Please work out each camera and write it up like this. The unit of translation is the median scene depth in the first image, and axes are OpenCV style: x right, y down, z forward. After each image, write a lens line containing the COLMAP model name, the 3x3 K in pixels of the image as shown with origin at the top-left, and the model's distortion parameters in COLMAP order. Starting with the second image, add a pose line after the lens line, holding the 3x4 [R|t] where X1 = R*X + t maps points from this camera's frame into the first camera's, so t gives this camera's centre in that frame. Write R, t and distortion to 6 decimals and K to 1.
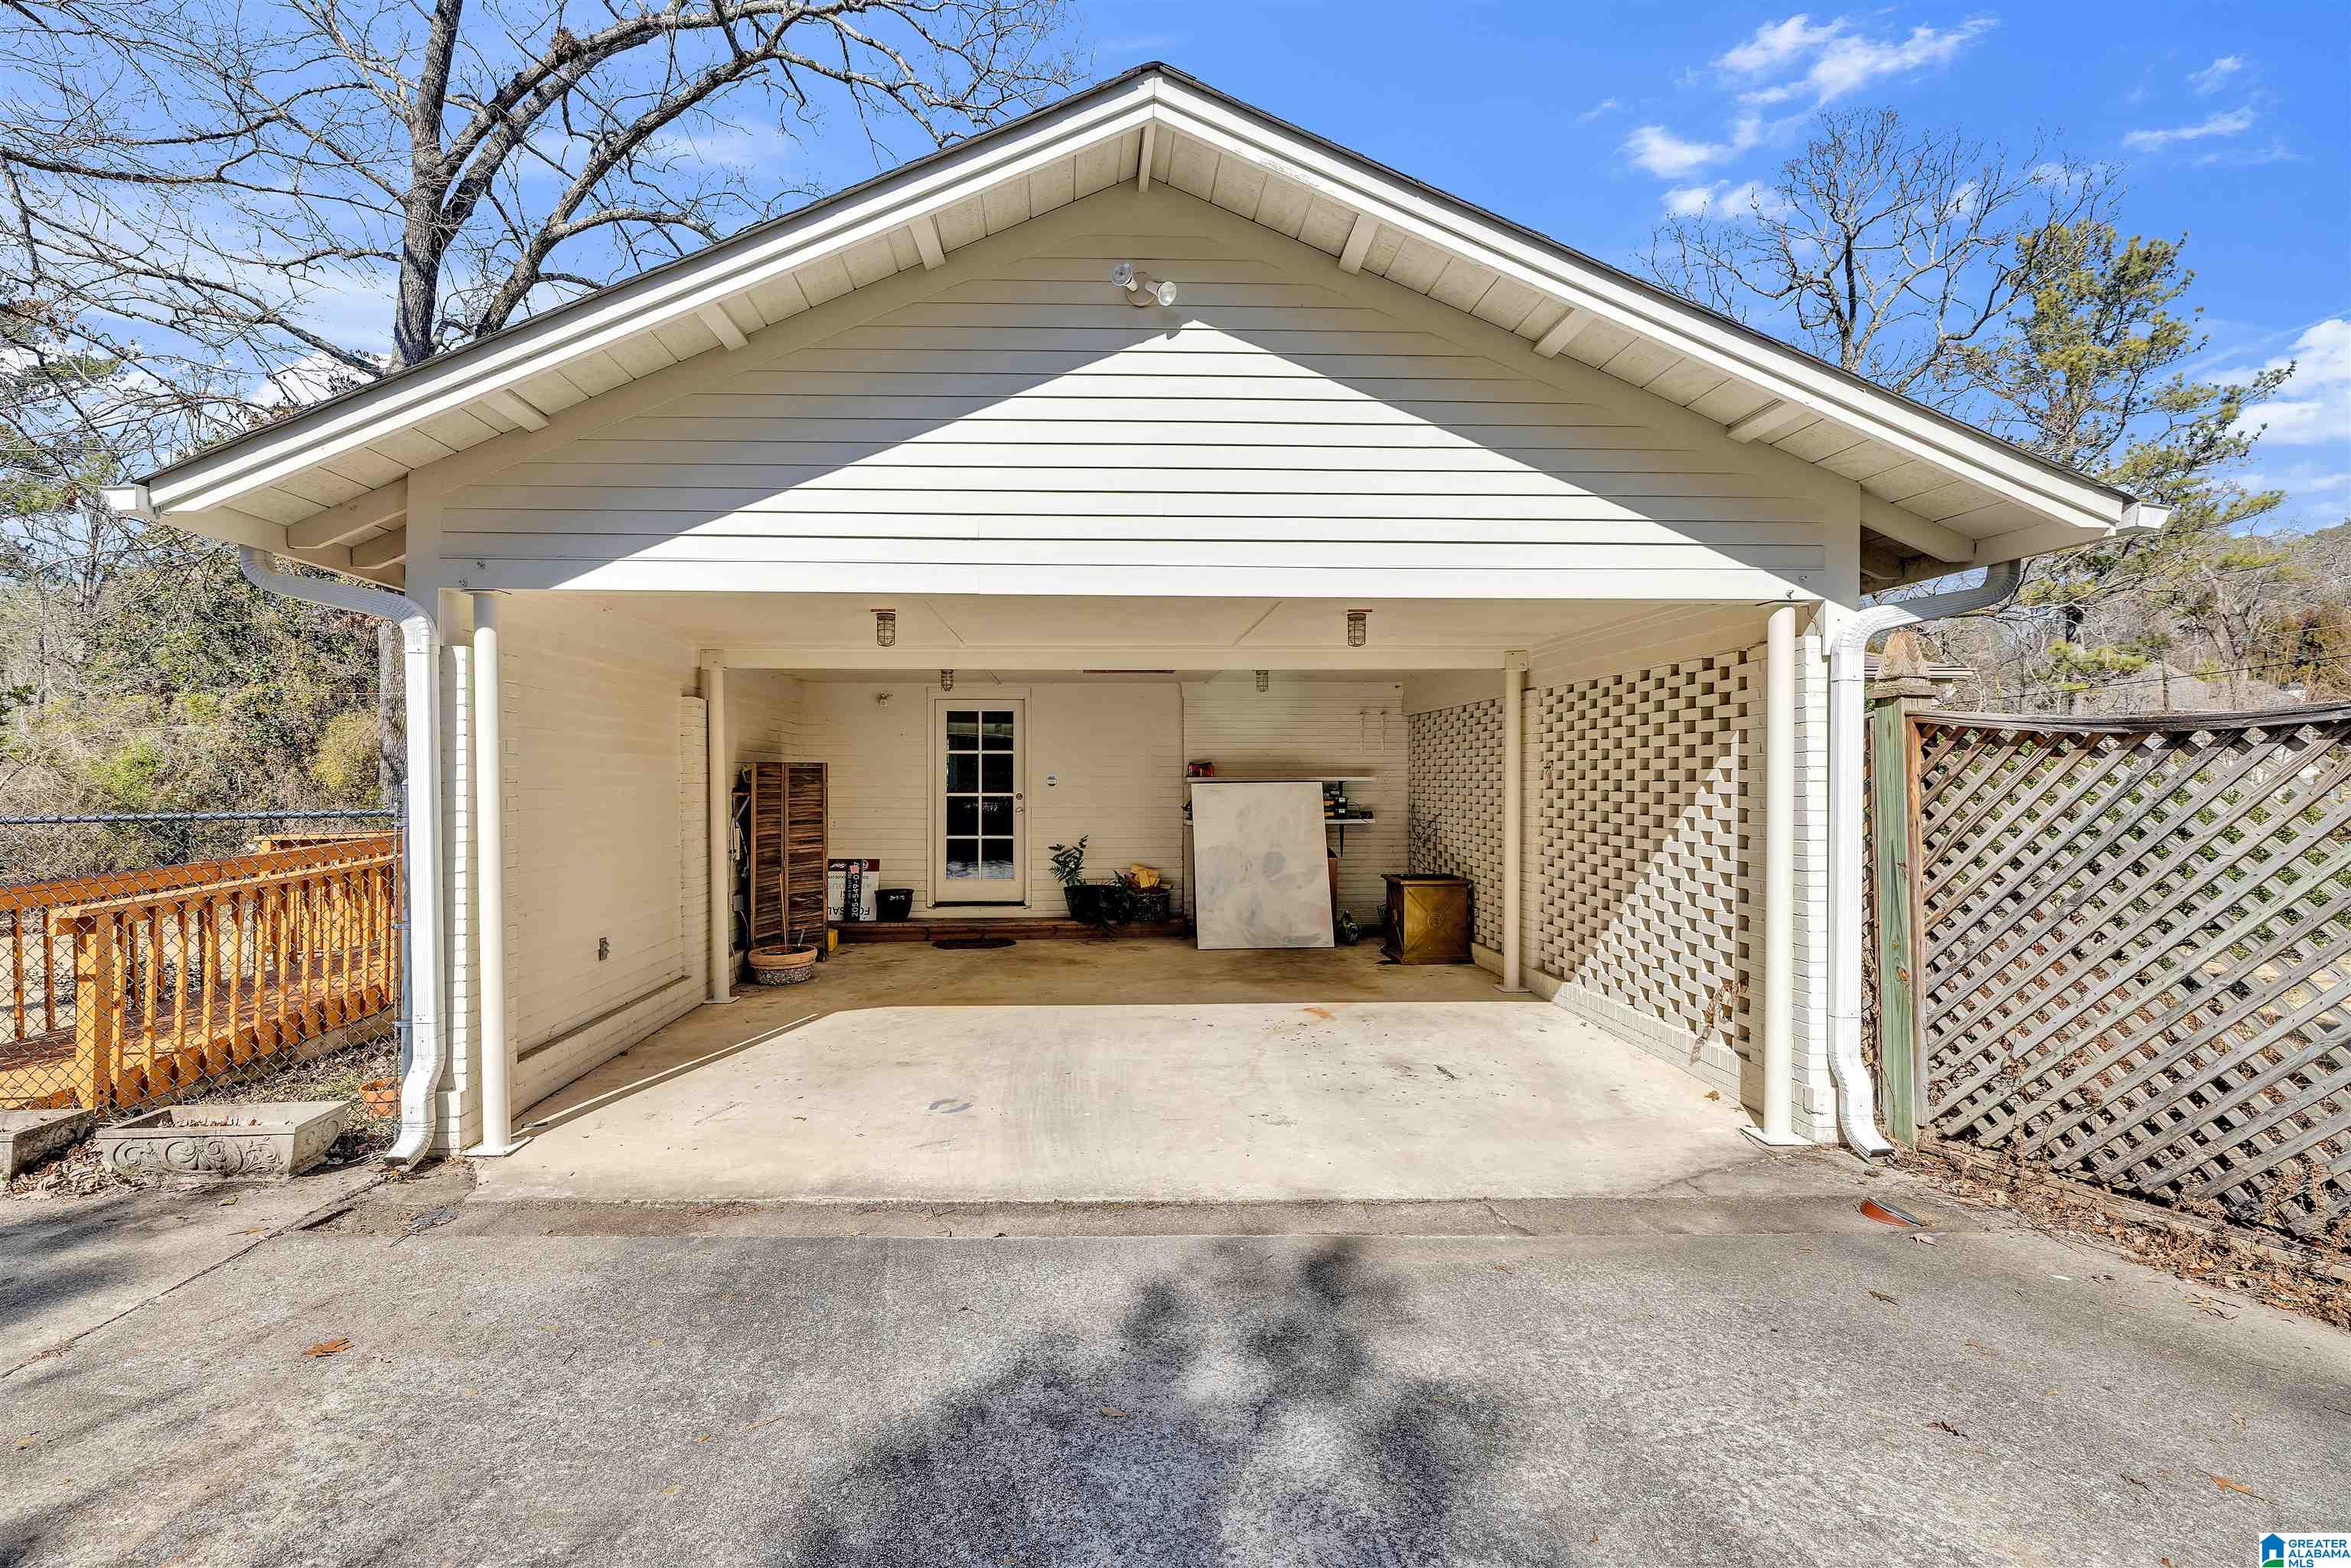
lens RADIAL K [[1035.8, 0, 1158.0], [0, 1035.8, 782.4], [0, 0, 1]] dist [-0.001564, 0.000206]
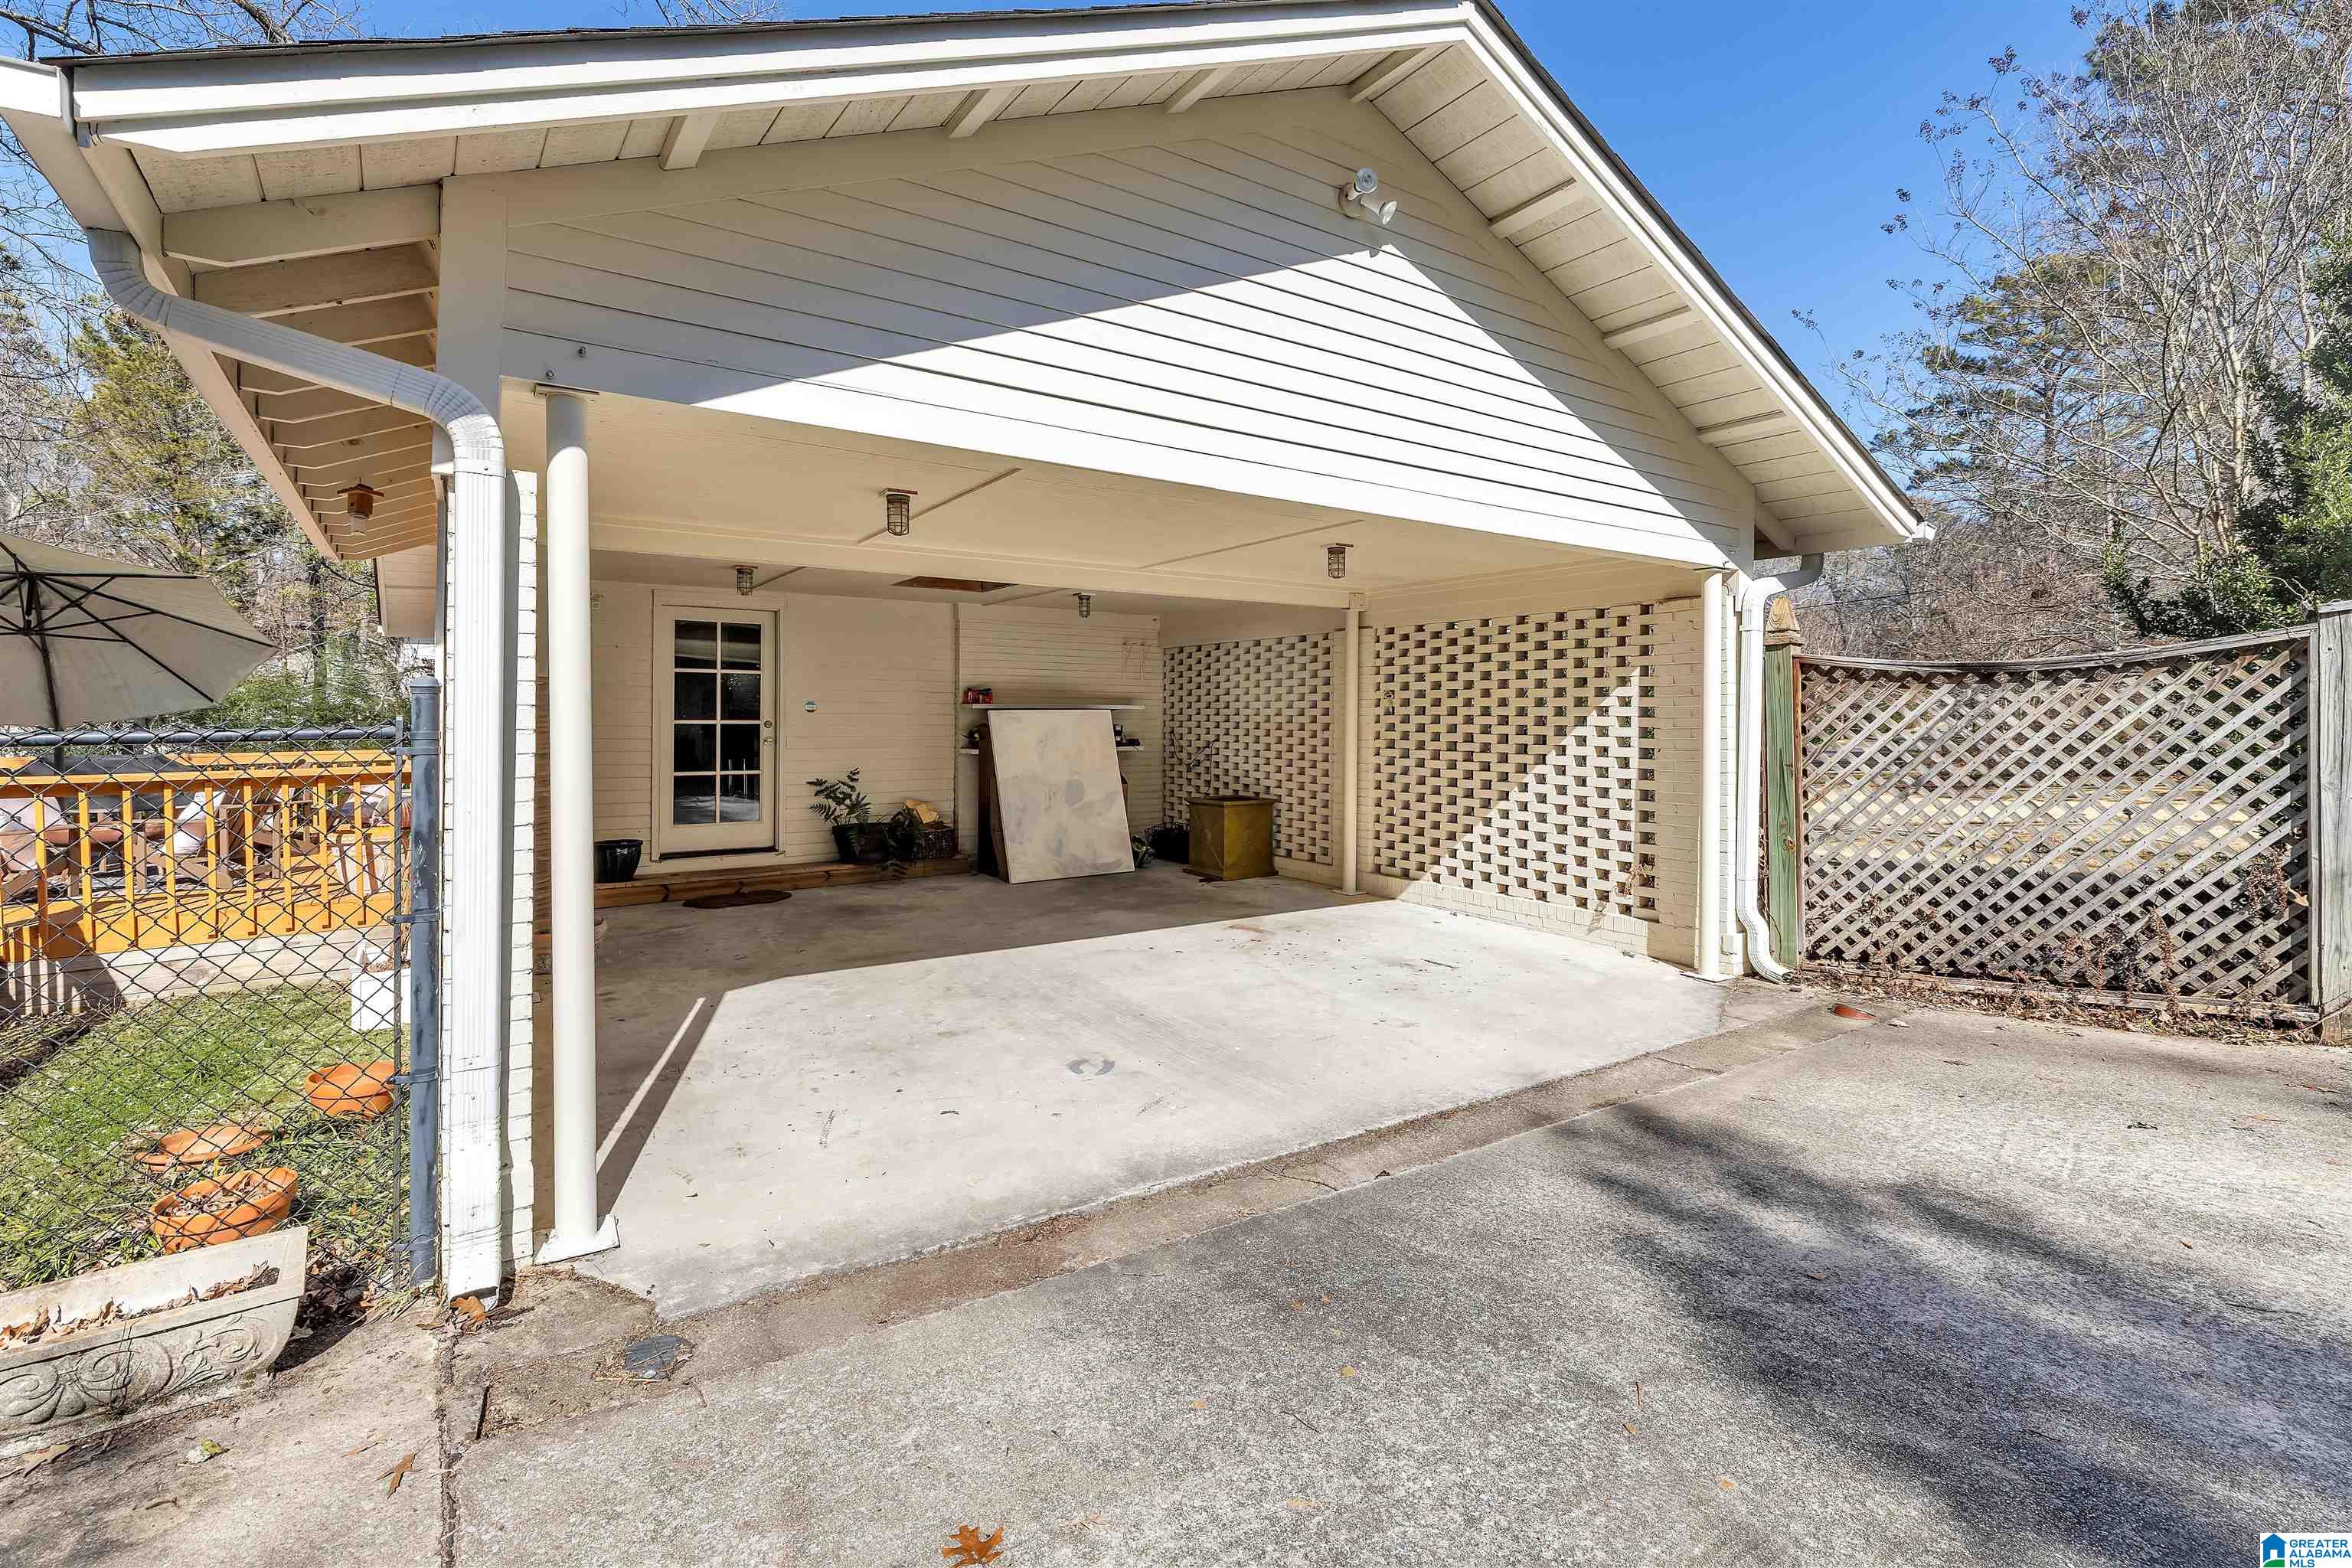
lens RADIAL K [[1036.3, 0, 1082.8], [0, 1036.3, 725.0], [0, 0, 1]] dist [-0.001564, 0.000206]
pose [[0.854505, 0.001853, 0.519441, -0.744653], [-0.004304, 0.999985, 0.003512, 0.021838], [-0.519426, -0.005236, 0.854499, 0.286264]]
